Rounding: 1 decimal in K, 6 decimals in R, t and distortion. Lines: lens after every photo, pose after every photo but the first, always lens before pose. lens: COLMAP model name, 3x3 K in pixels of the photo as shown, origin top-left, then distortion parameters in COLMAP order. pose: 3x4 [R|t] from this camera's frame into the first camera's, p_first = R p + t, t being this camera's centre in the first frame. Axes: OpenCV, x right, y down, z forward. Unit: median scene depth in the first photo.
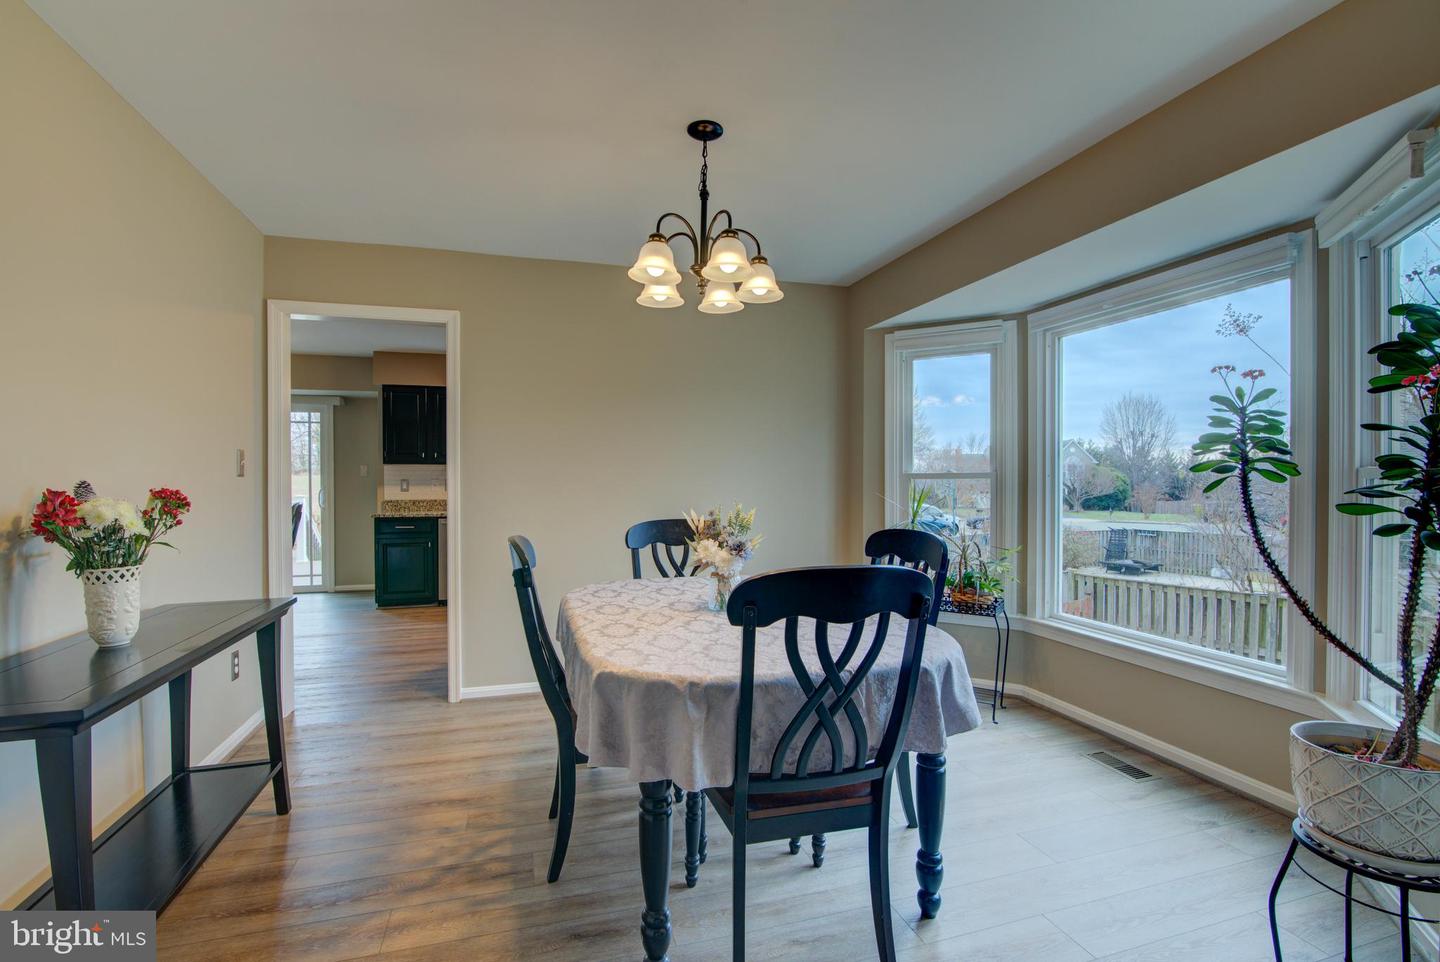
lens RADIAL K [[657.2, 0, 720.9], [0, 657.2, 484.4], [0, 0, 1]] dist [-0.018506, 0.001663]
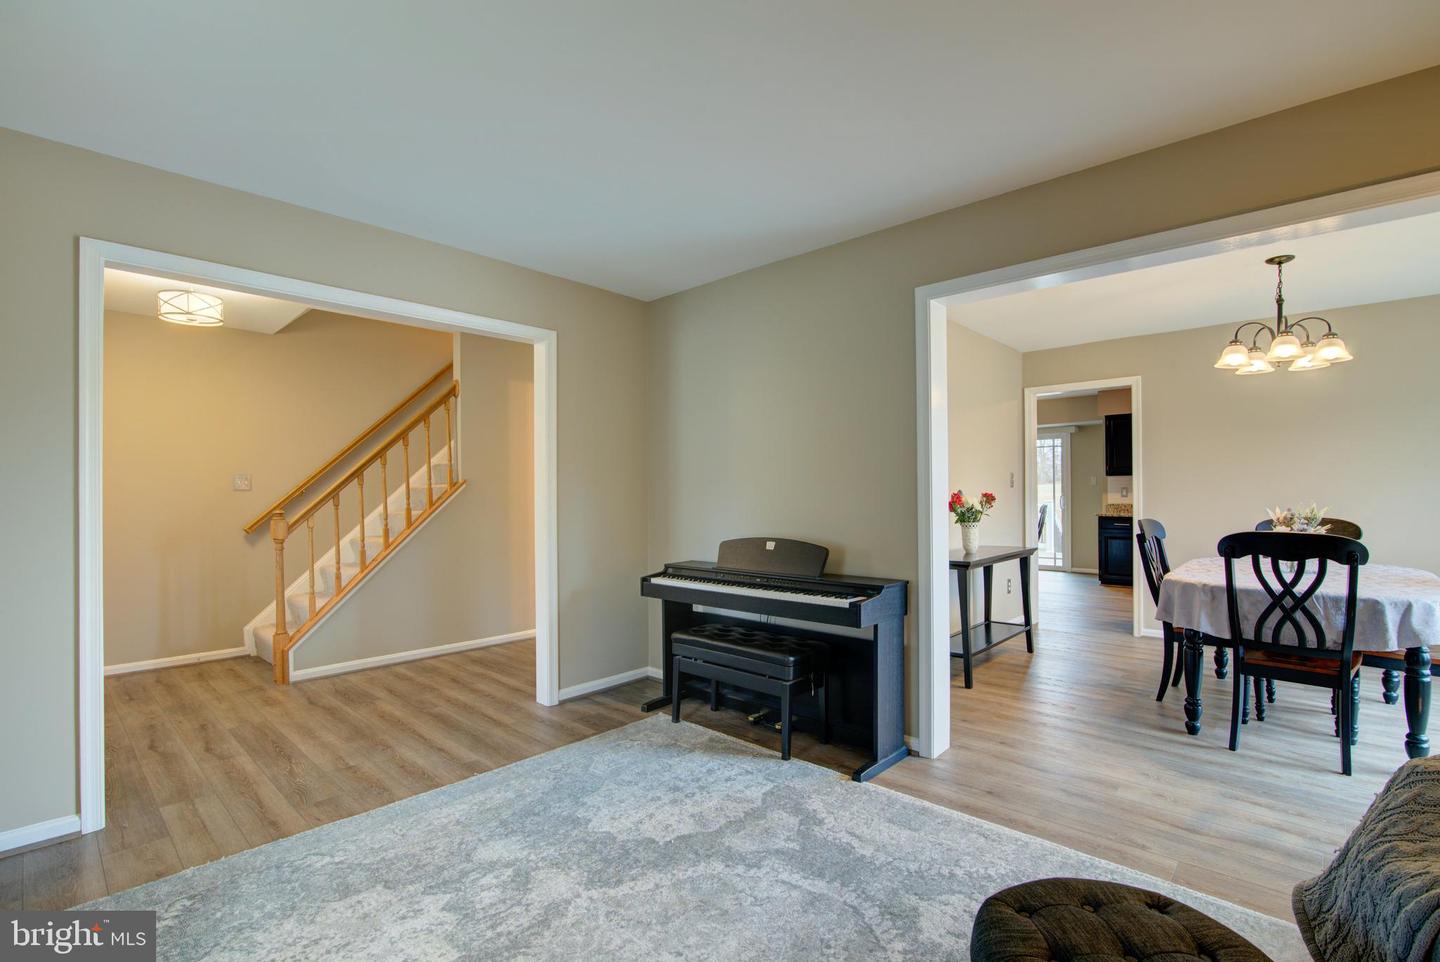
lens RADIAL K [[657.2, 0, 720.2], [0, 657.2, 489.9], [0, 0, 1]] dist [-0.018506, 0.001663]
pose [[0.500798, -0.002986, -0.865559, 0.770761], [-0.000024, 0.999994, -0.003464, 0.004019], [0.865564, 0.001756, 0.500795, -1.089897]]
